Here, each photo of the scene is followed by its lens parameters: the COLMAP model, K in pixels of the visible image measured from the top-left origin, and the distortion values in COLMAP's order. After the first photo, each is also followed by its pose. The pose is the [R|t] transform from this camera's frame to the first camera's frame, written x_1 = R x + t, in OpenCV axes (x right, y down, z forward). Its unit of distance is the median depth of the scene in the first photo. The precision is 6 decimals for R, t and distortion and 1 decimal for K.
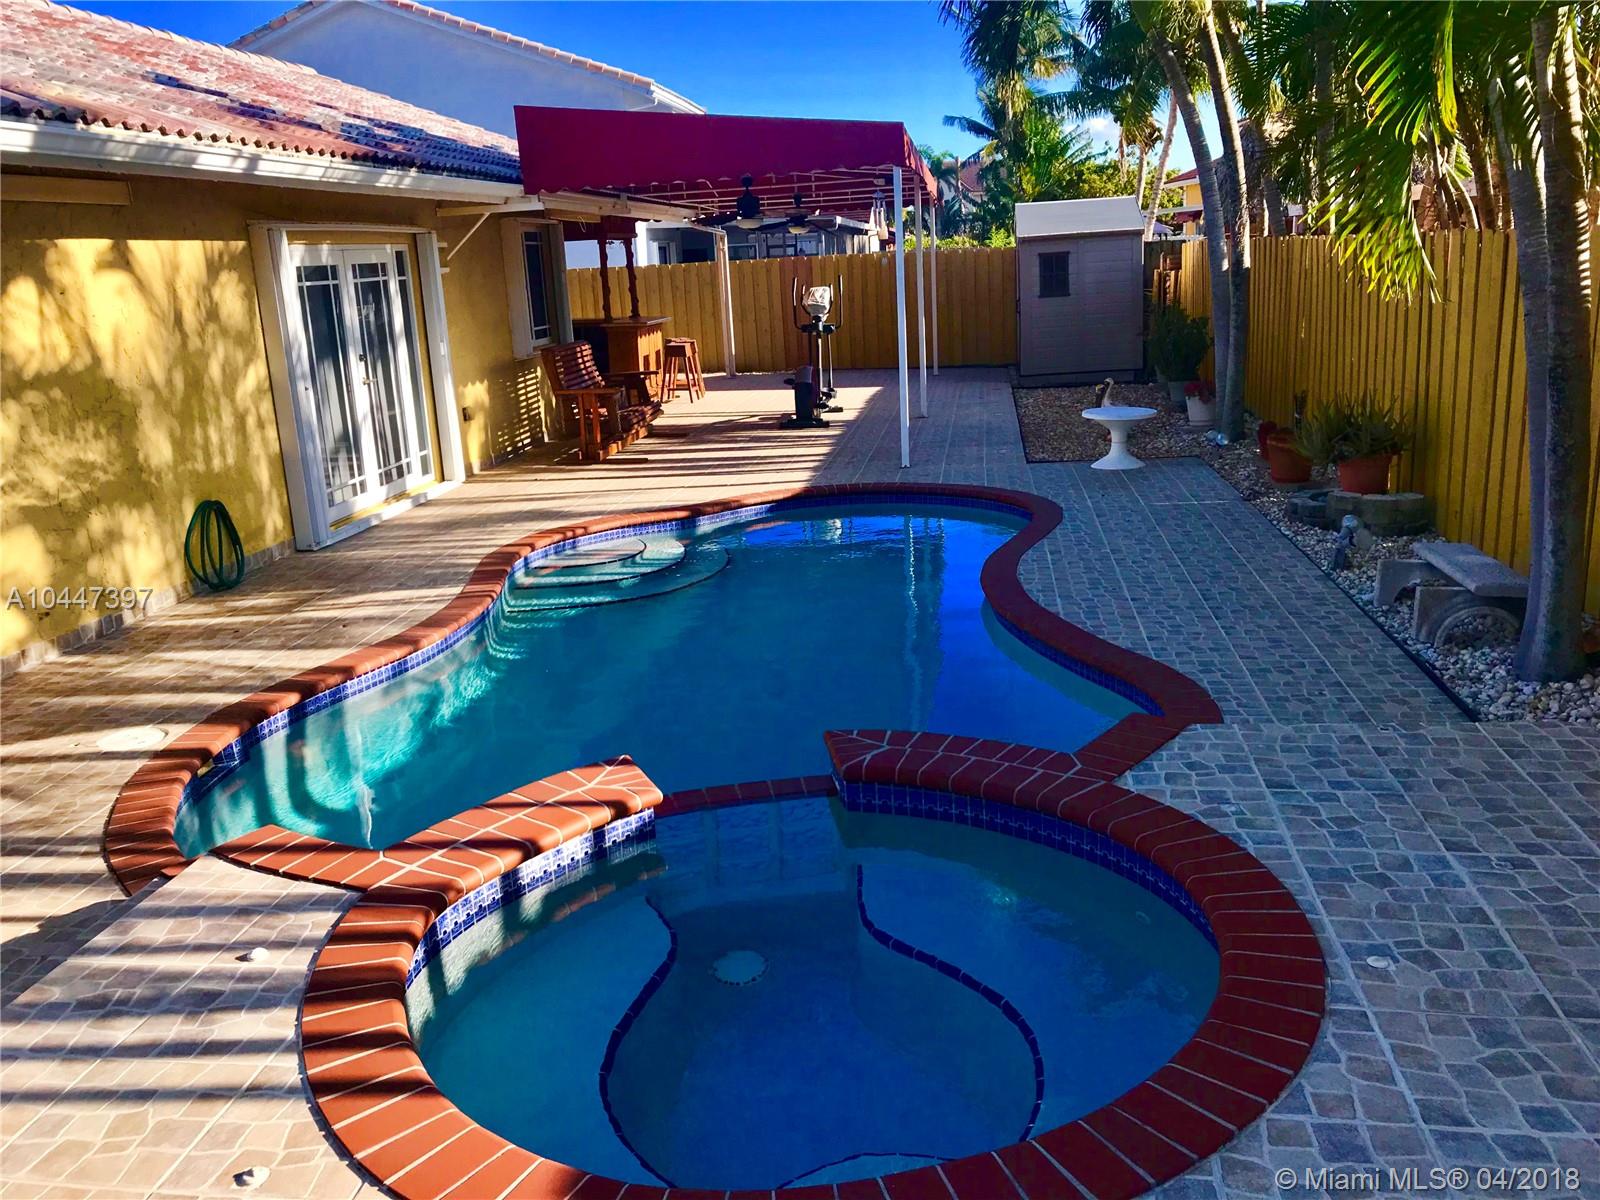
lens RADIAL K [[1318.3, 0, 806.5], [0, 1318.3, 593.2], [0, 0, 1]] dist [0.034200, -0.043250]
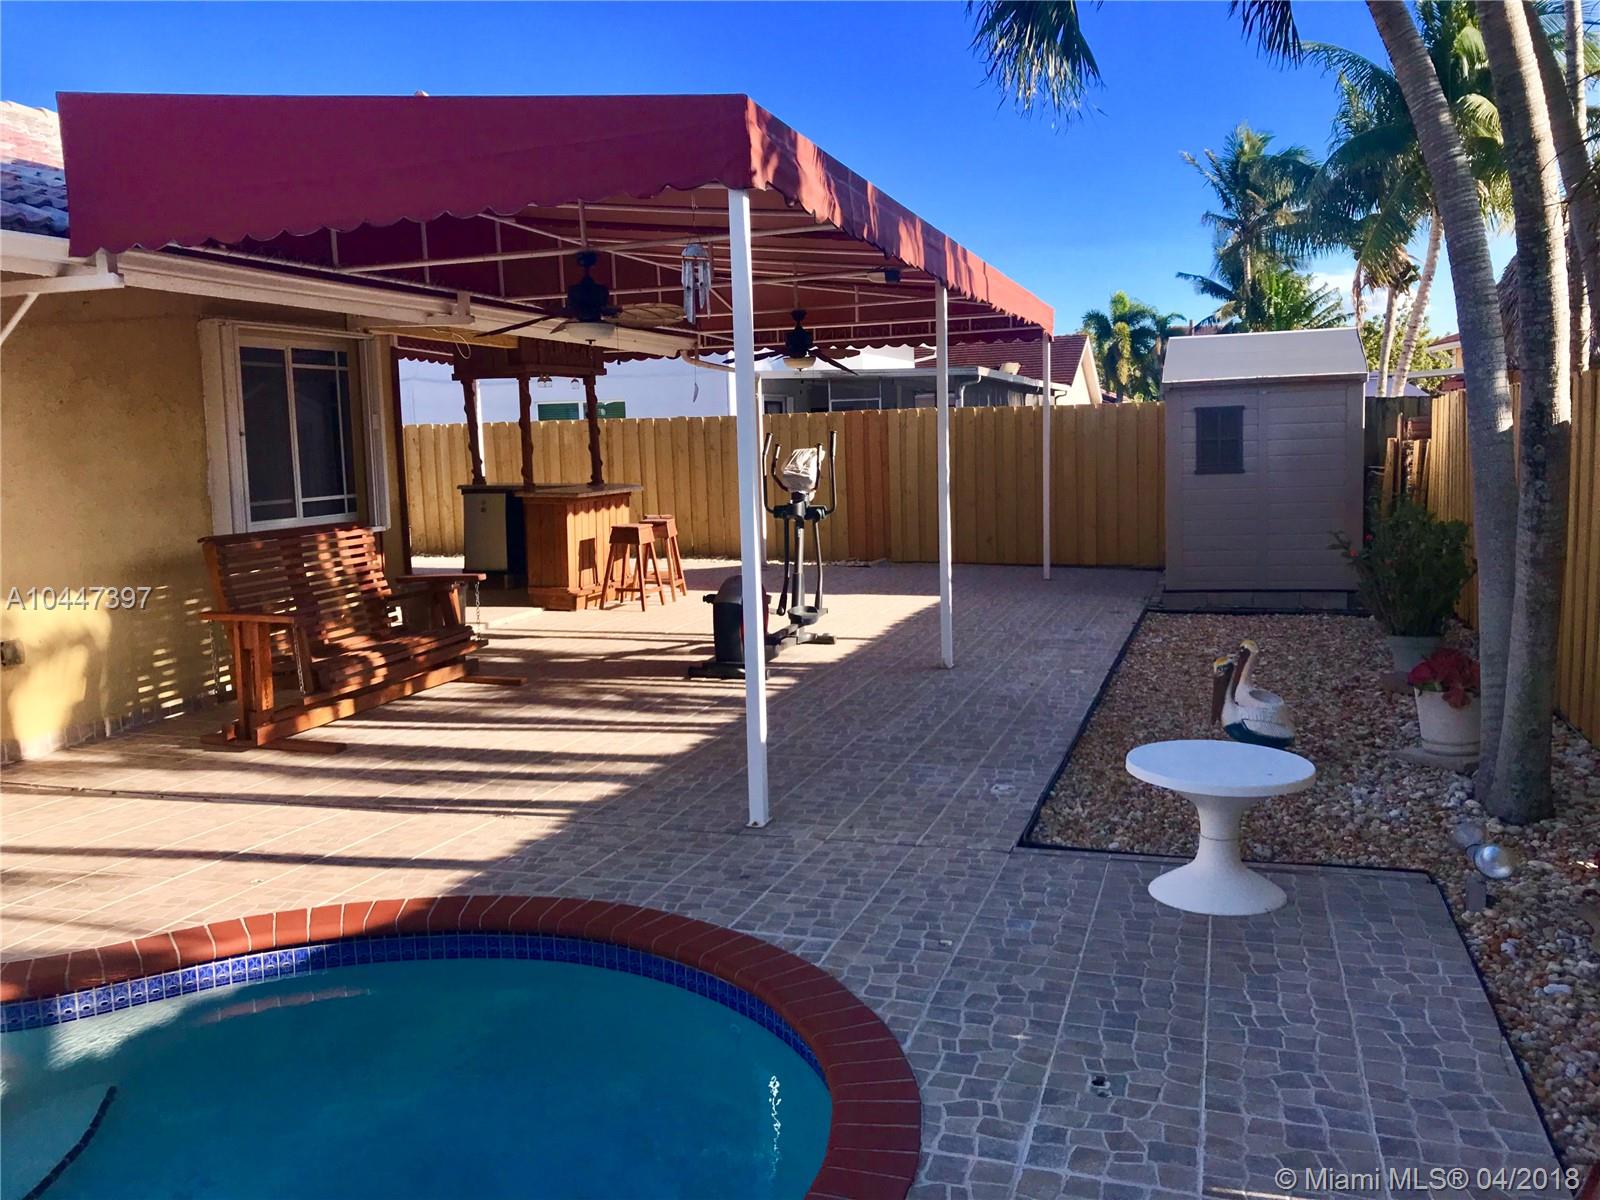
lens RADIAL K [[1318.3, 0, 796.2], [0, 1318.3, 598.6], [0, 0, 1]] dist [0.034200, -0.043250]
pose [[0.981763, 0.047412, -0.184103, 0.137552], [-0.068461, 0.991603, -0.109715, -0.101288], [0.177355, 0.120318, 0.976764, 0.435893]]
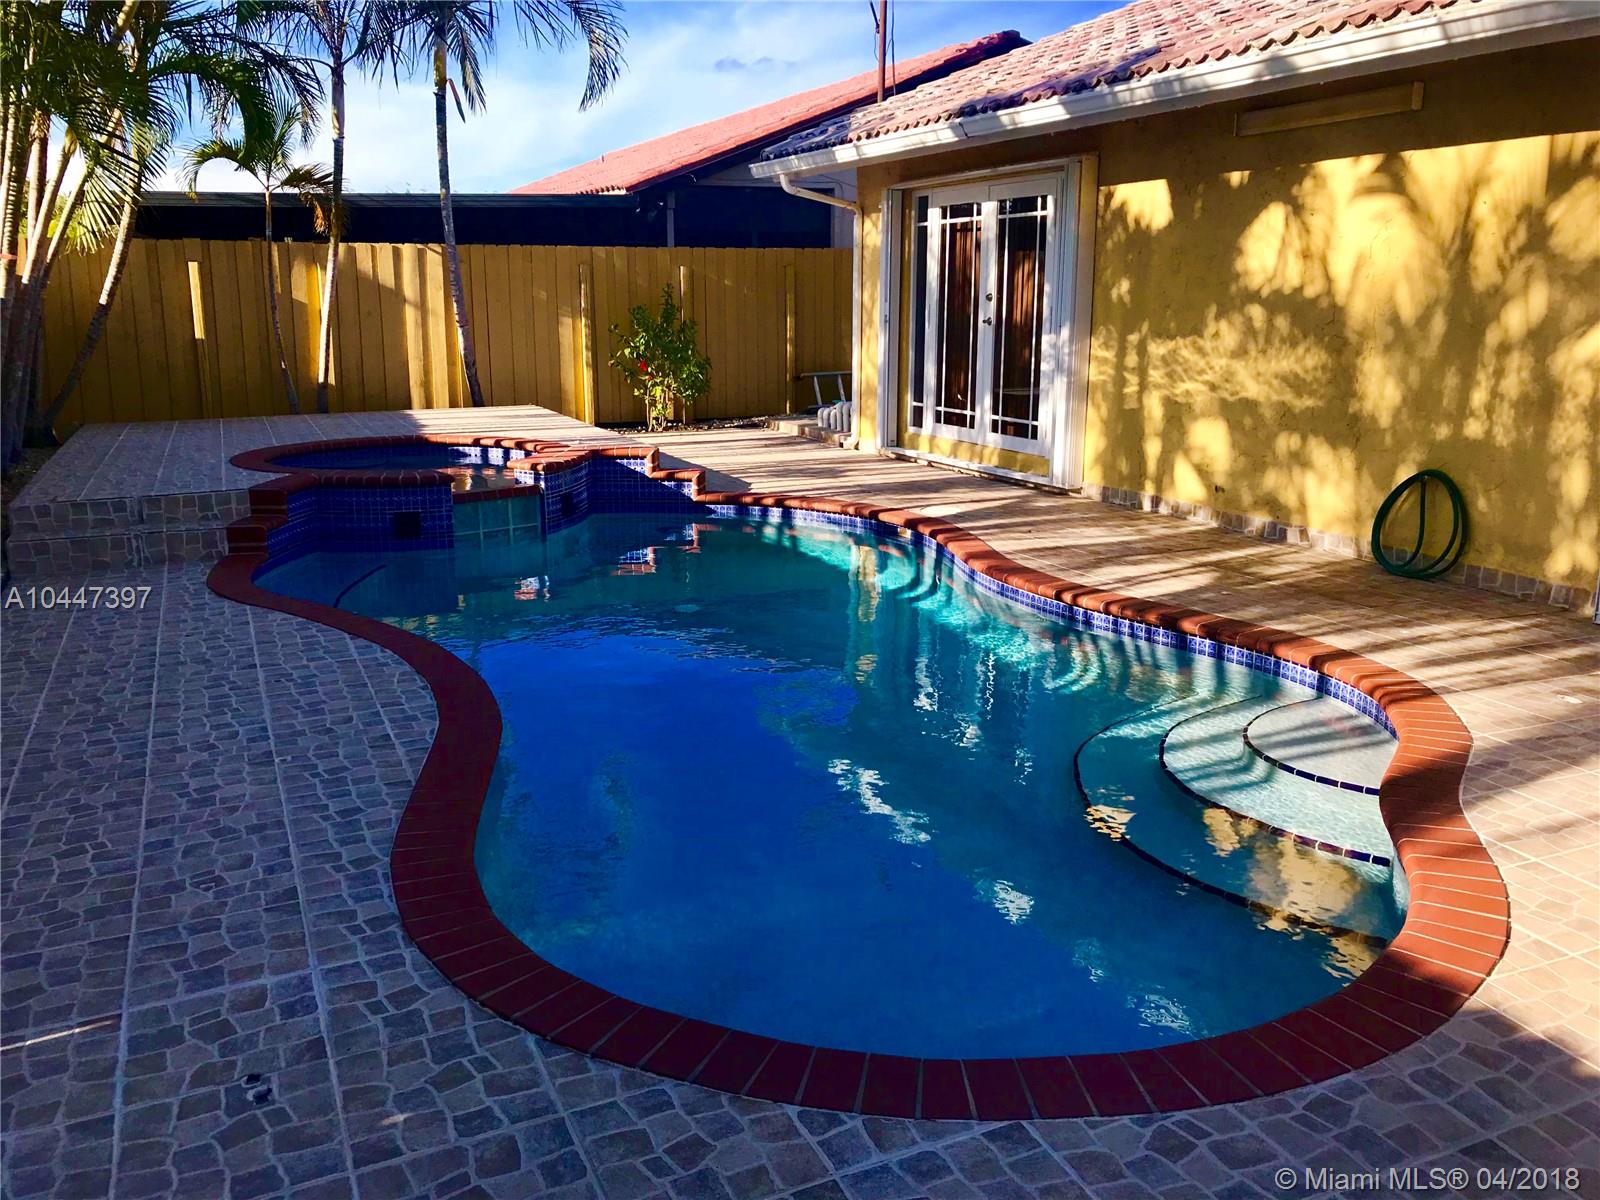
lens RADIAL K [[1318.3, 0, 793.0], [0, 1318.3, 611.0], [0, 0, 1]] dist [0.034200, -0.043250]
pose [[-0.853841, 0.171585, -0.491441, 0.164952], [-0.084455, 0.885935, 0.456055, -0.185649], [0.513637, 0.430903, -0.741957, 0.802323]]
